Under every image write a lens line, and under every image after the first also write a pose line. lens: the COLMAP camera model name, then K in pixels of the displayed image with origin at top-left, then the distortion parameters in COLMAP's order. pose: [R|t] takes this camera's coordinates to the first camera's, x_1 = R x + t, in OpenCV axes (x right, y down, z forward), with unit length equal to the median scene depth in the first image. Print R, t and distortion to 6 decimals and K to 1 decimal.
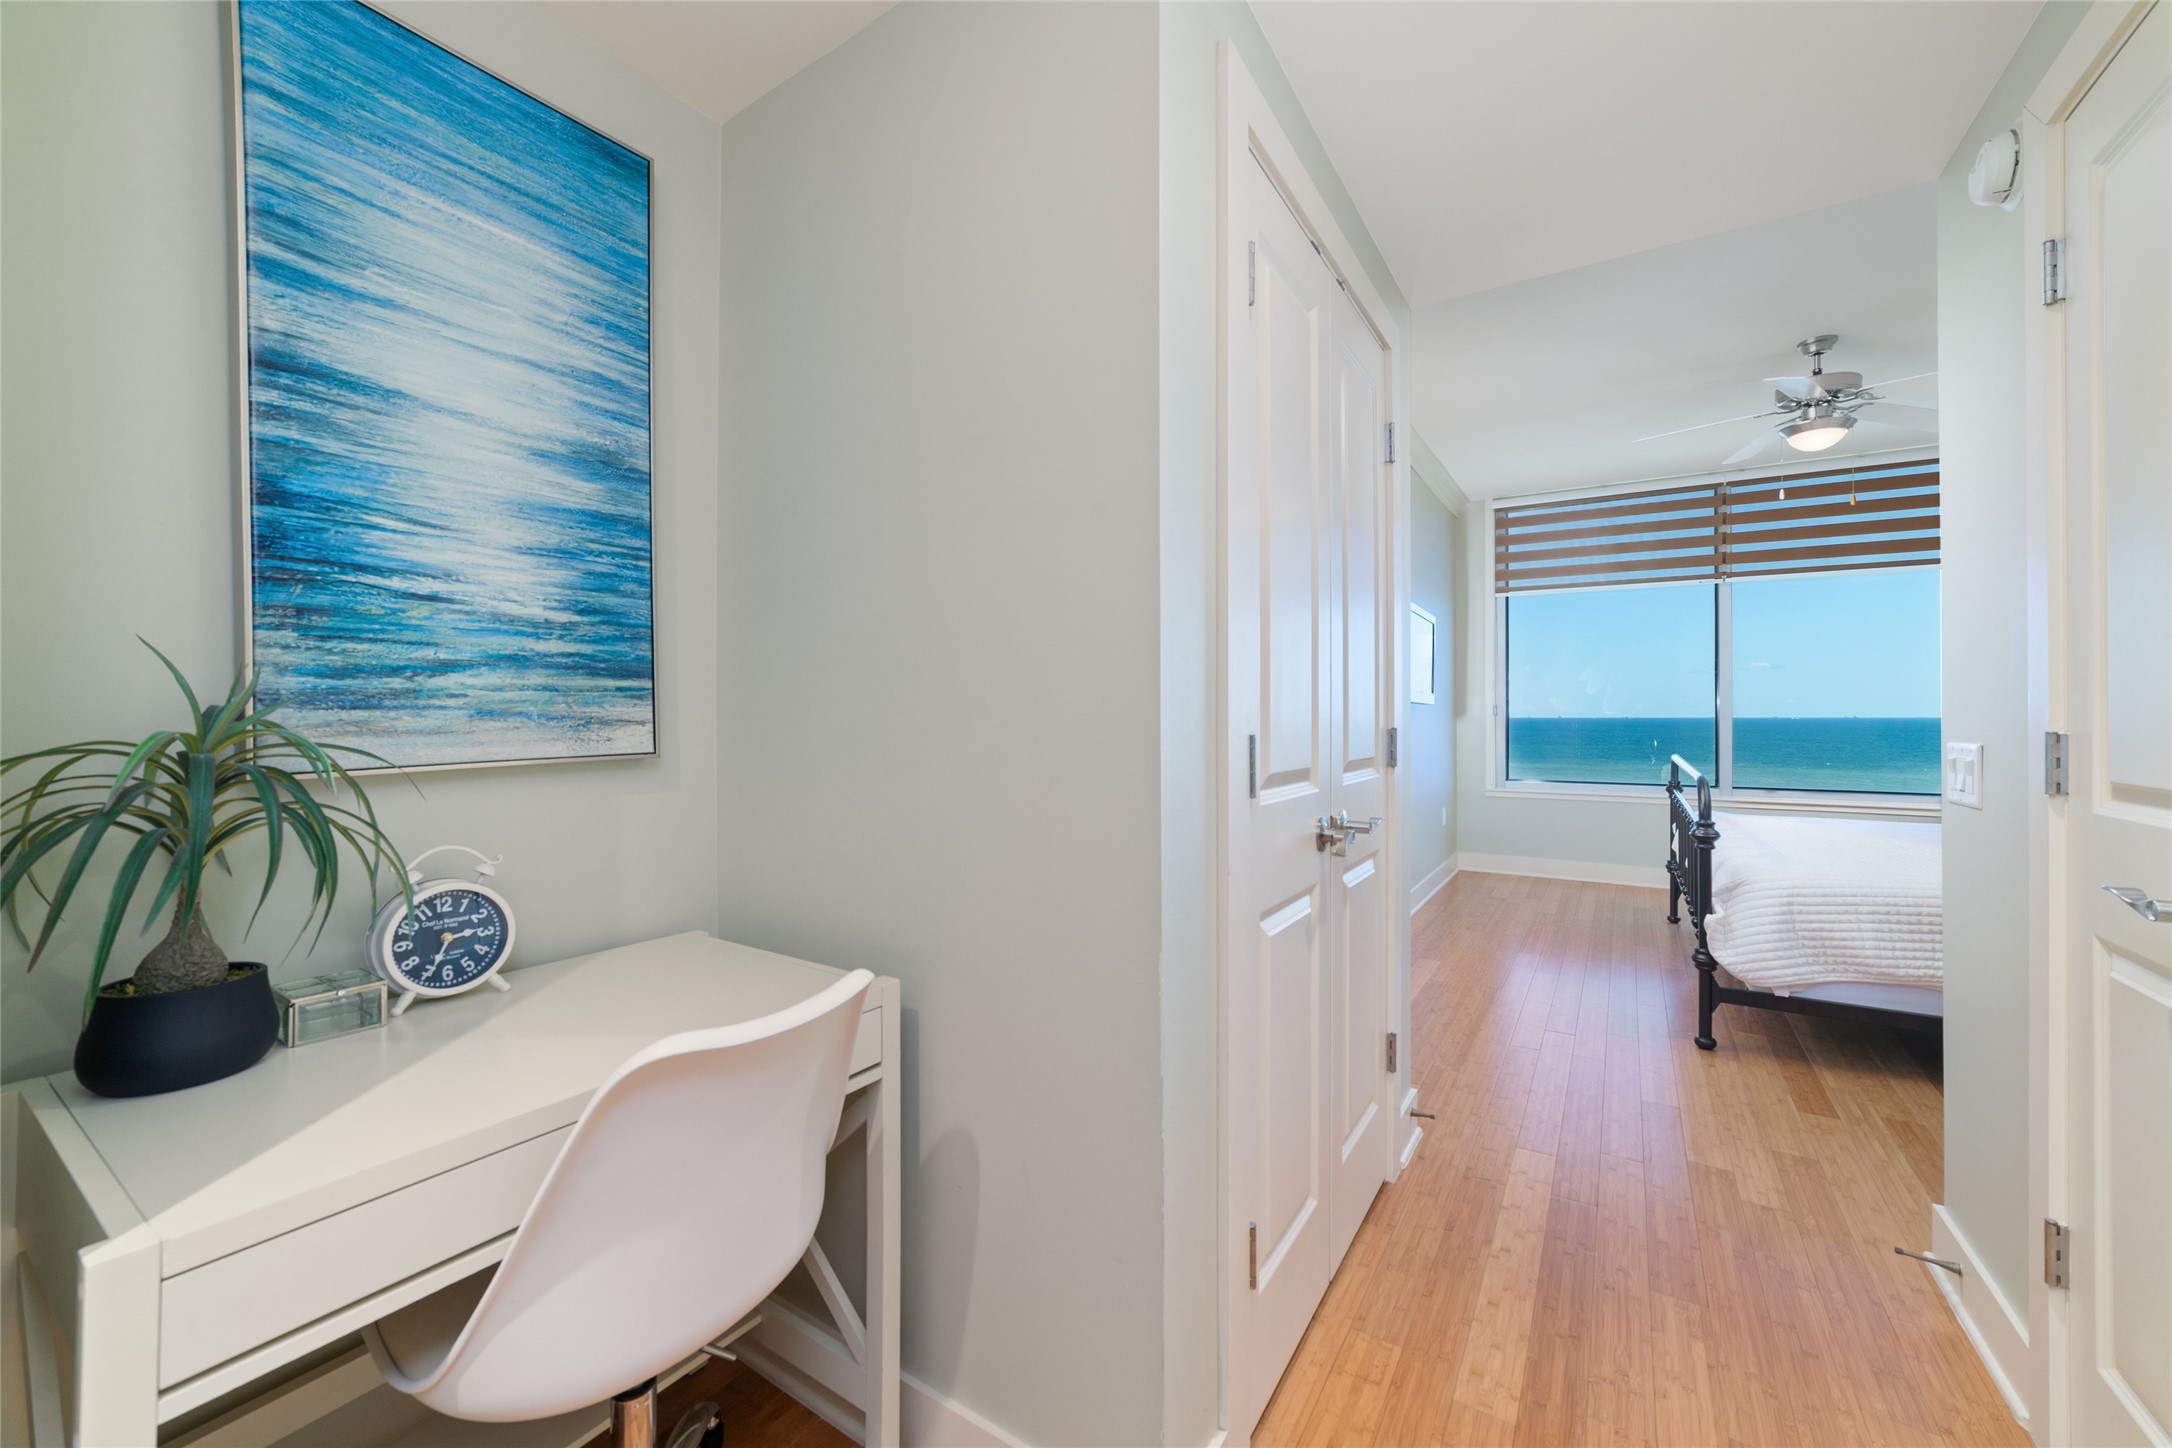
lens RADIAL K [[834.5, 0, 1101.8], [0, 834.5, 711.3], [0, 0, 1]] dist [-0.012907, 0.006354]
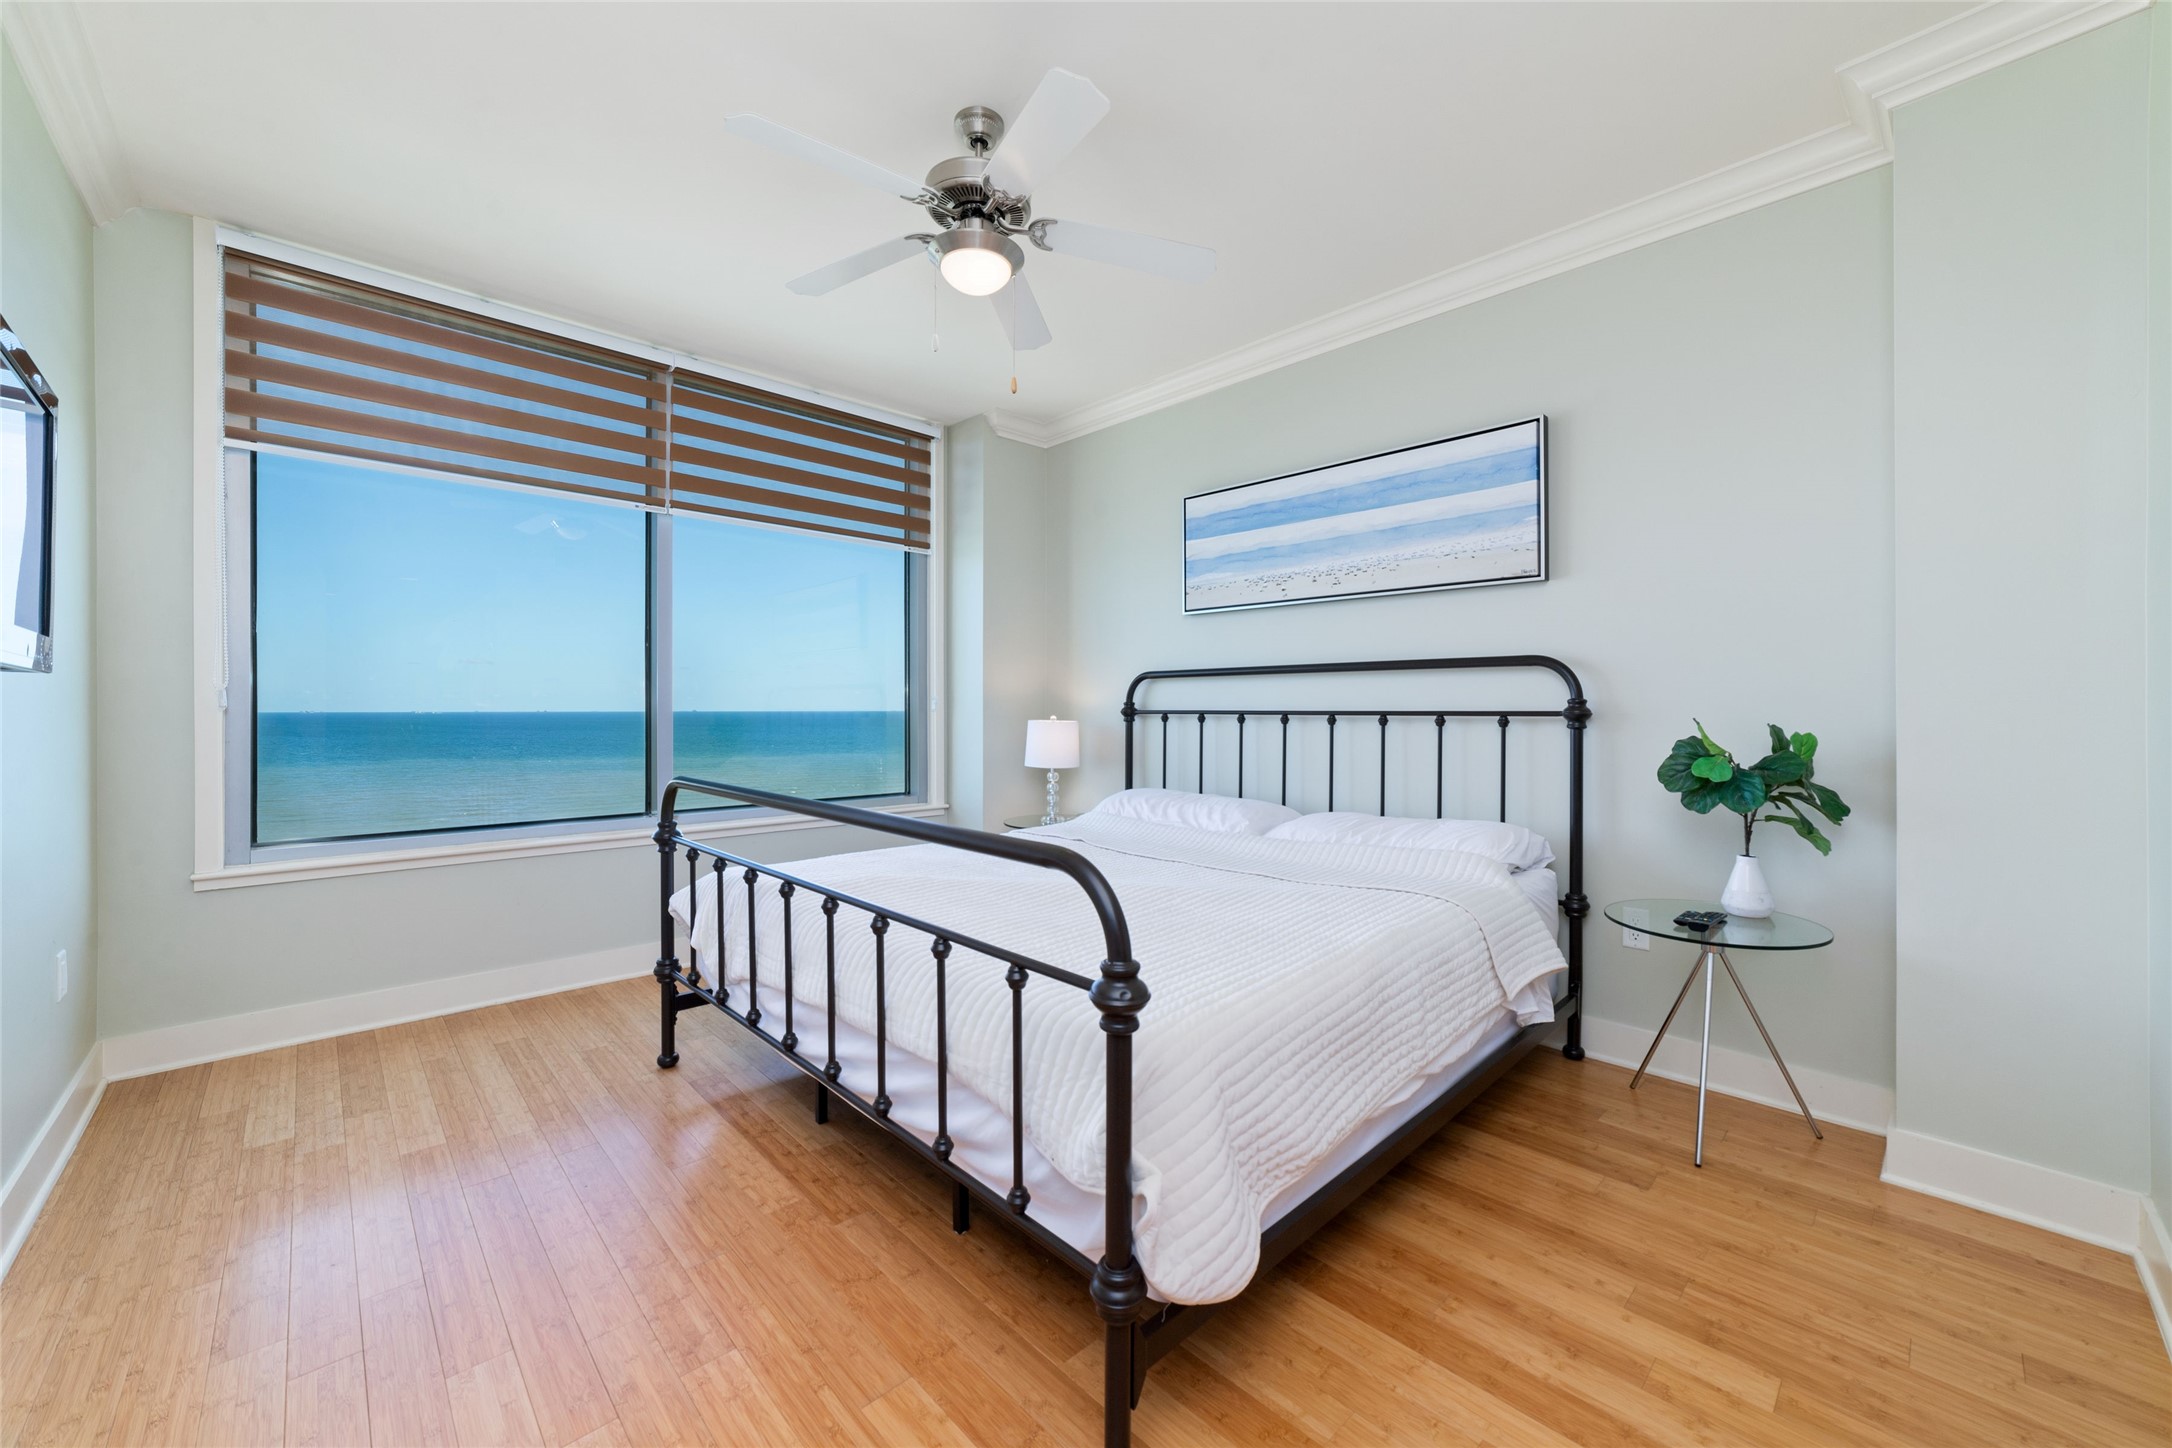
lens RADIAL K [[834.5, 0, 1070.9], [0, 834.5, 696.2], [0, 0, 1]] dist [-0.012907, 0.006354]
pose [[0.245777, -0.004848, 0.969314, 0.166872], [0.001878, 0.999988, 0.004525, -0.004410], [-0.969325, 0.000708, 0.245783, 0.496873]]
